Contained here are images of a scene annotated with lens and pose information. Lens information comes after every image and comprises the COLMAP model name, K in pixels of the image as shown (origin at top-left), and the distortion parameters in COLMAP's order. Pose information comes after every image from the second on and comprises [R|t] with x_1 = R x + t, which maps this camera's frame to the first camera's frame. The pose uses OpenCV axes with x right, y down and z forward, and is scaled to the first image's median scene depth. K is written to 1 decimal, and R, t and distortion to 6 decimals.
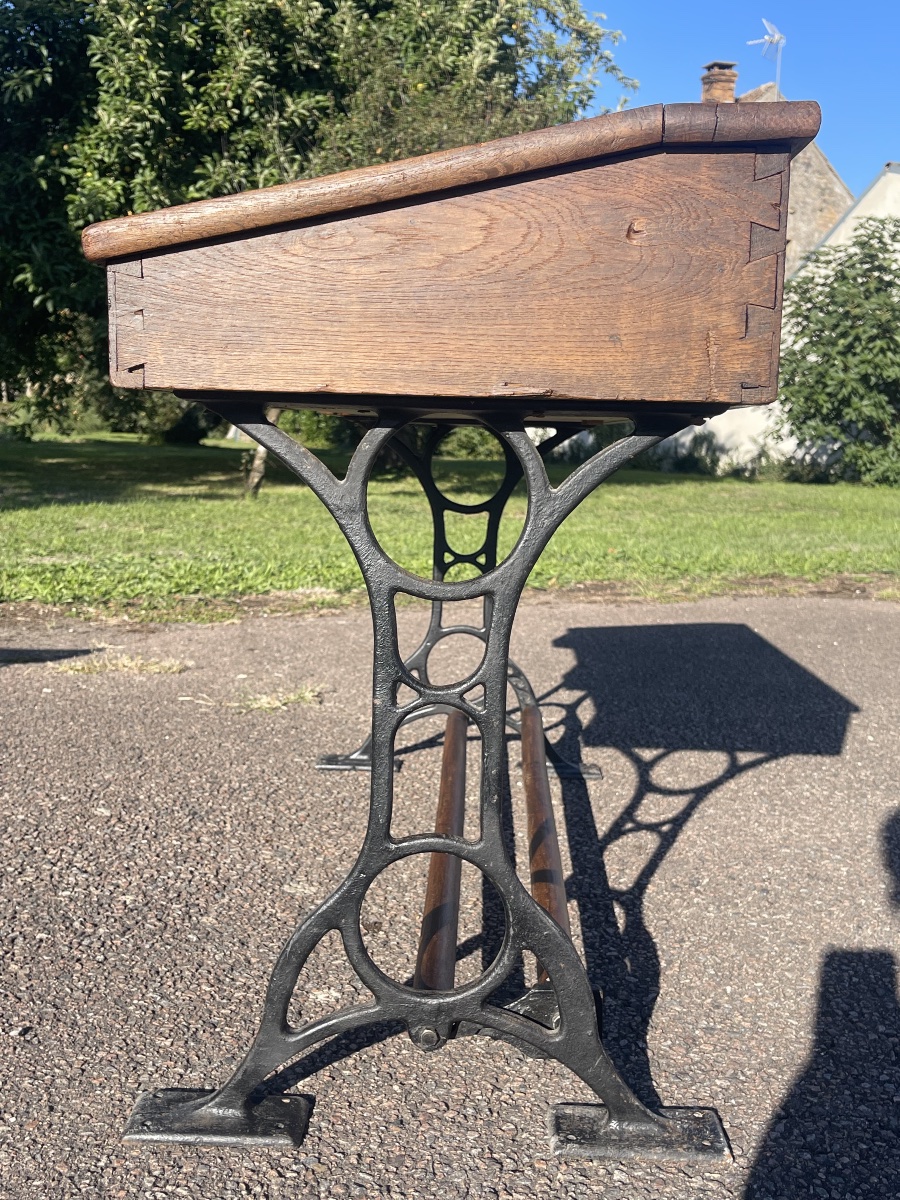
lens RADIAL K [[1281.4, 0, 450.0], [0, 1281.4, 600.0], [0, 0, 1]] dist [0.180892, -0.758219]
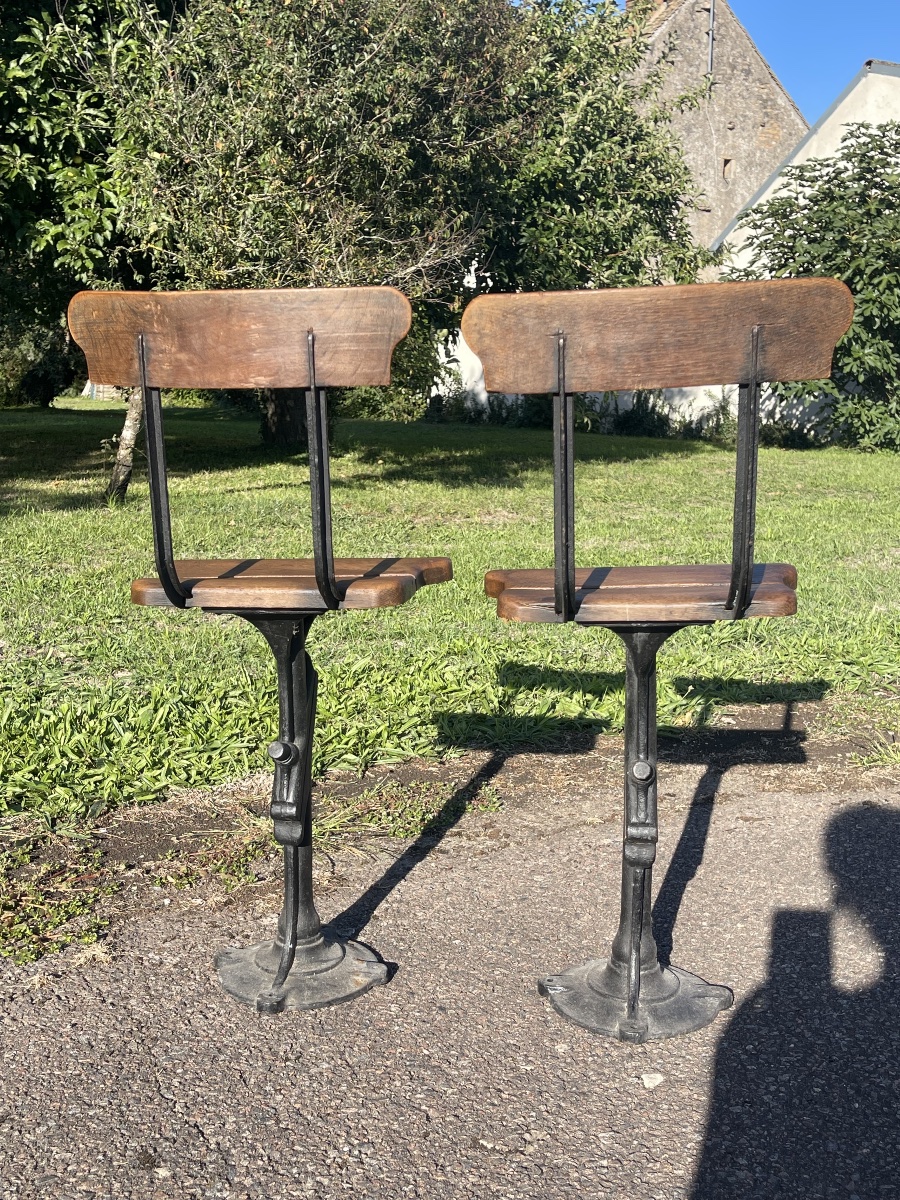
lens RADIAL K [[1331.7, 0, 450.0], [0, 1331.7, 600.0], [0, 0, 1]] dist [0.091728, -0.254049]
pose [[0.995372, -0.032791, 0.090329, -0.029037], [0.029586, 0.998892, 0.036597, -0.035725], [-0.091429, -0.033755, 0.995239, 0.182526]]
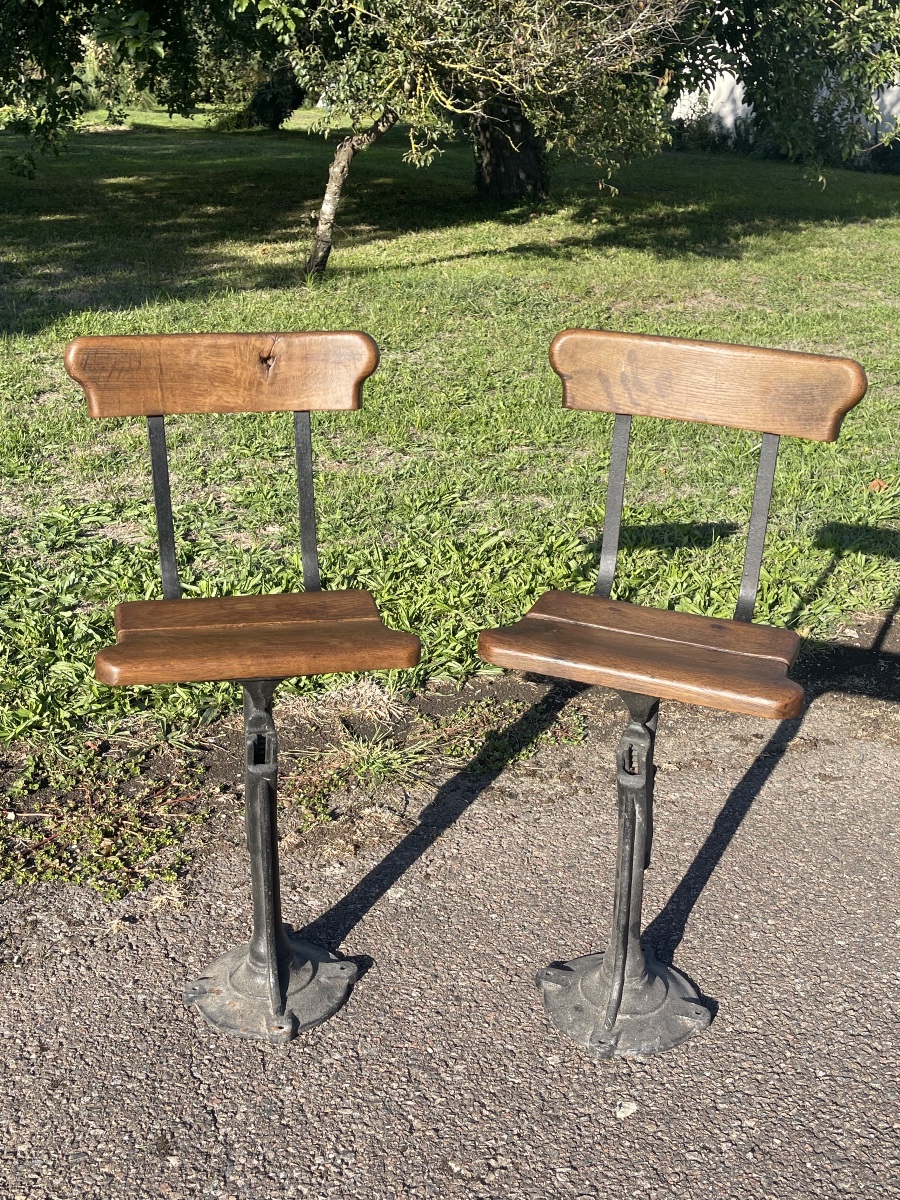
lens RADIAL K [[1331.7, 0, 450.0], [0, 1331.7, 600.0], [0, 0, 1]] dist [0.091728, -0.254049]
pose [[0.996068, 0.019331, -0.086457, -0.007860], [0.002592, 0.969125, 0.246555, -0.069035], [0.088554, -0.245809, 0.965265, 0.183314]]
